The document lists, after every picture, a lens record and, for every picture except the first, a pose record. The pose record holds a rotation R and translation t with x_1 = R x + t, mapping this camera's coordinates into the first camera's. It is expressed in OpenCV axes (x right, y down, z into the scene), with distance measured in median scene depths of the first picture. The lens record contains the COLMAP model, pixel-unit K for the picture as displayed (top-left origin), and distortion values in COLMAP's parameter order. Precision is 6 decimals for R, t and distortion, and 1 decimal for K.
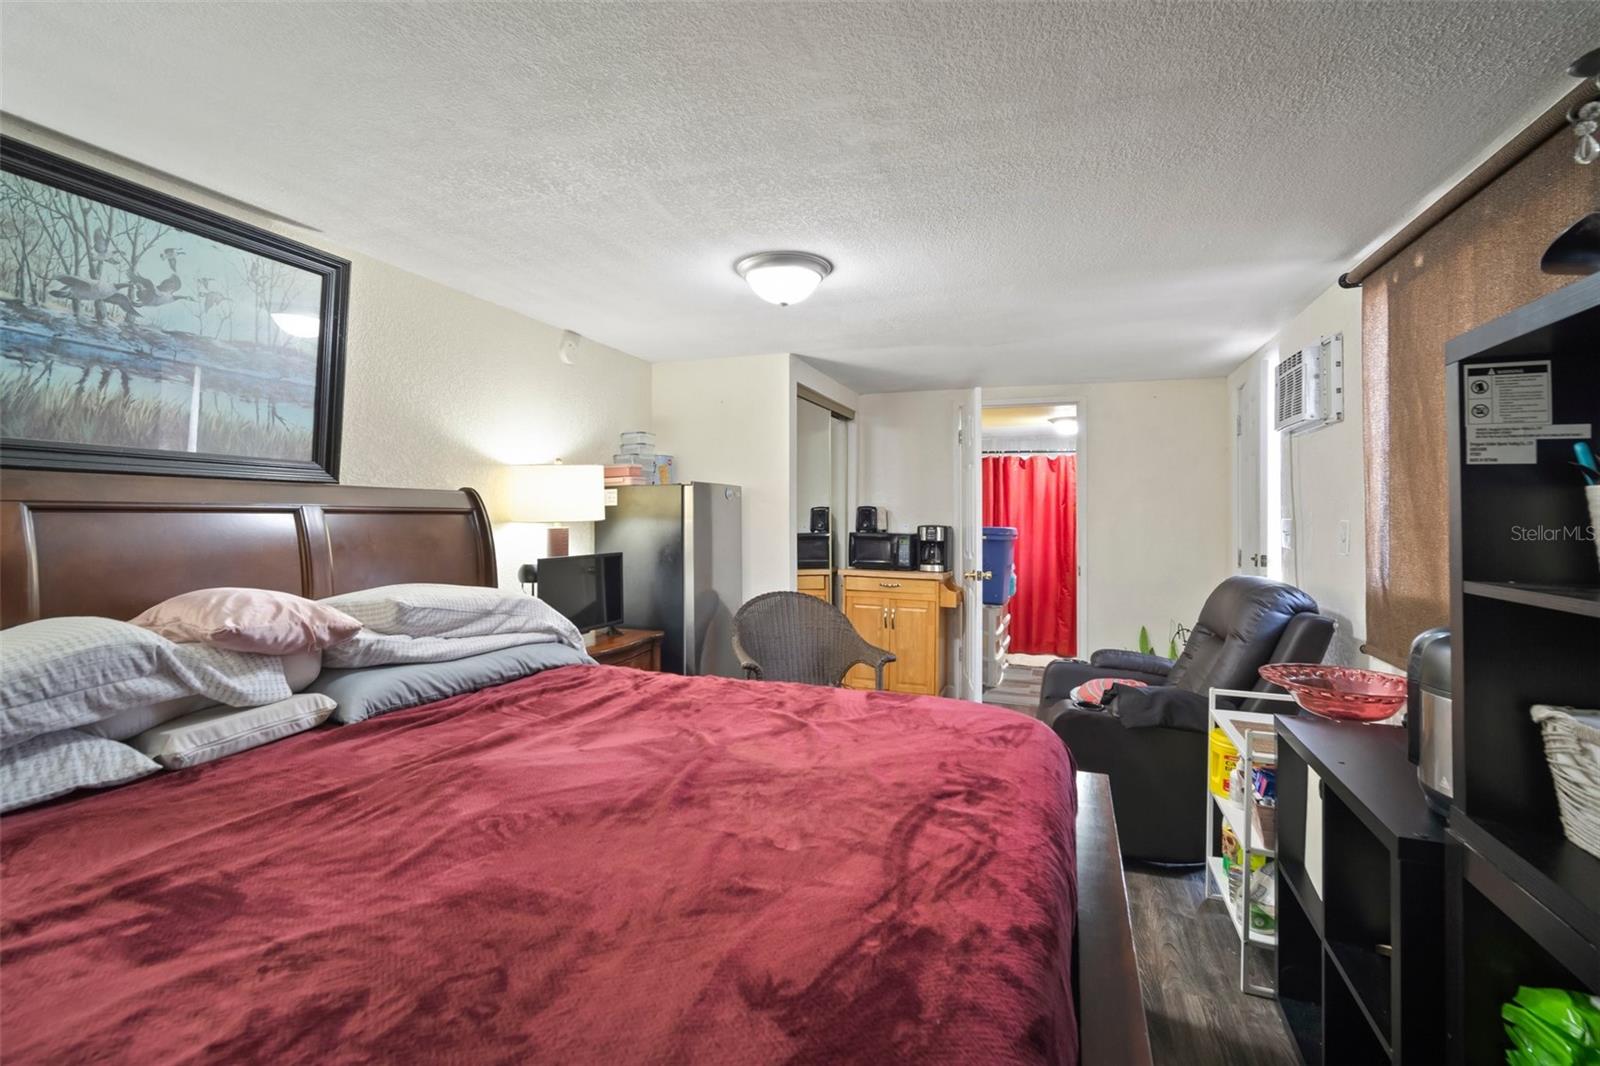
lens RADIAL K [[695.2, 0, 799.8], [0, 695.2, 539.7], [0, 0, 1]] dist [-0.013708, 0.005021]
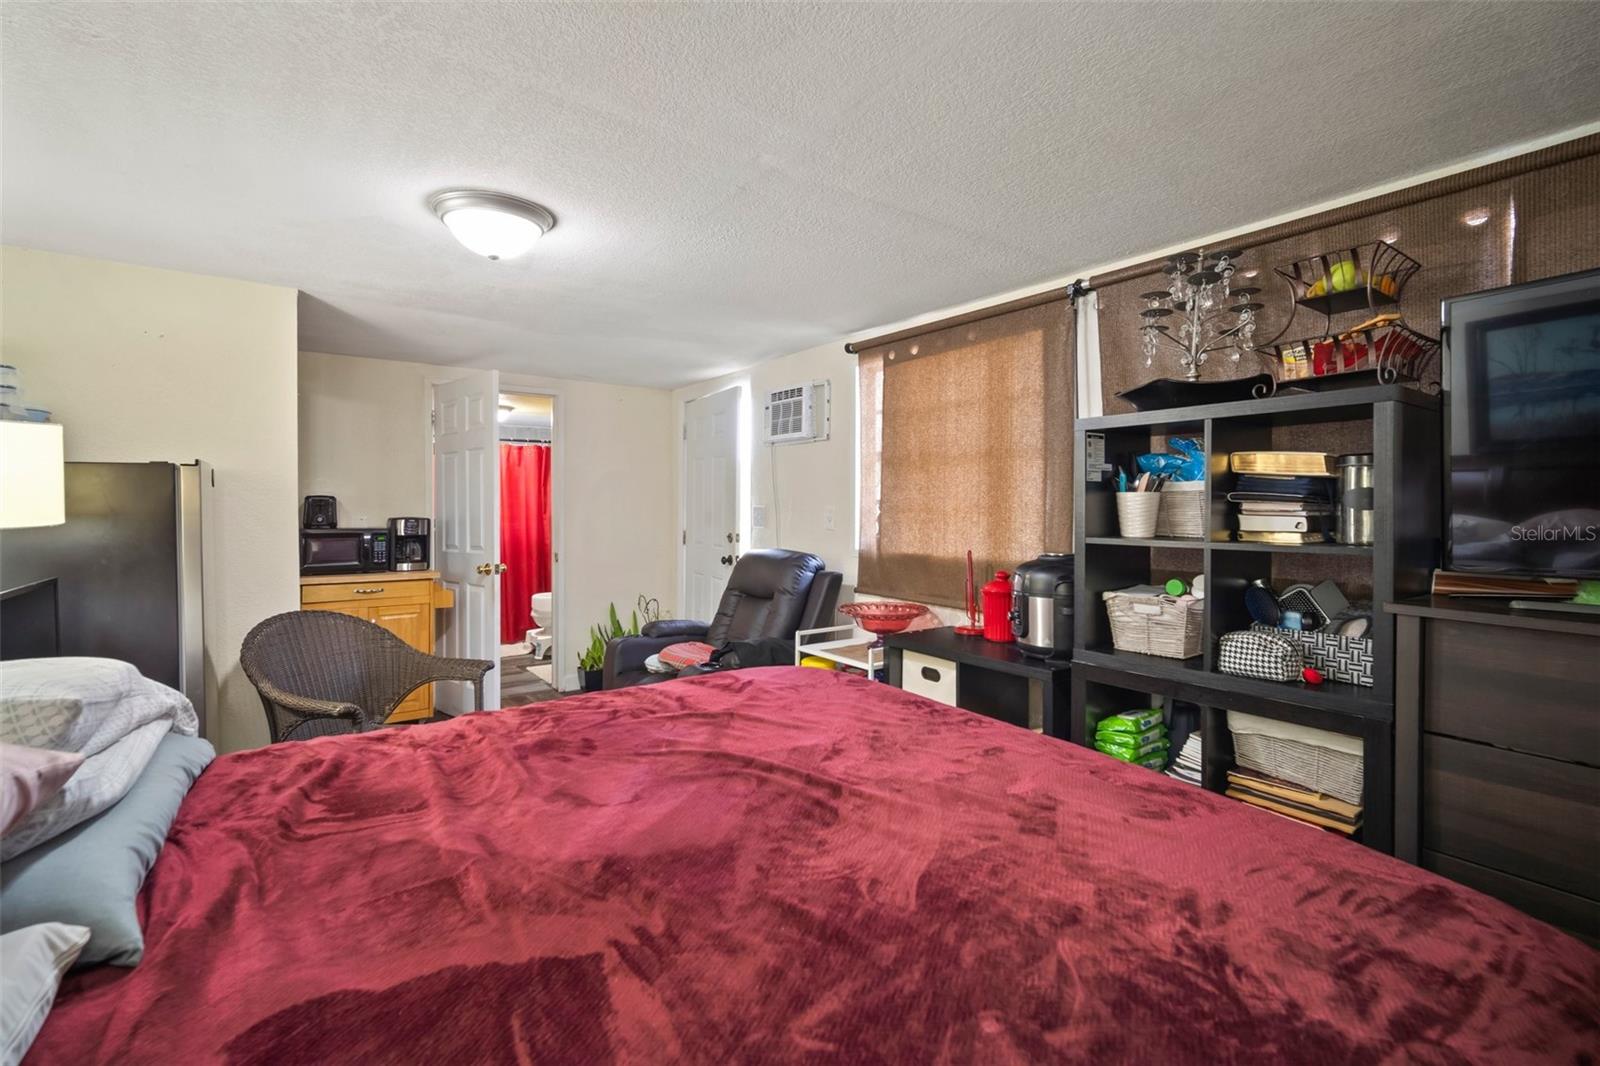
lens RADIAL K [[695.2, 0, 799.8], [0, 695.2, 539.7], [0, 0, 1]] dist [-0.013708, 0.005021]
pose [[0.562404, -0.051698, 0.825245, -0.541953], [0.035326, 0.998635, 0.038486, -0.018750], [-0.826108, 0.007507, 0.563462, 0.235196]]
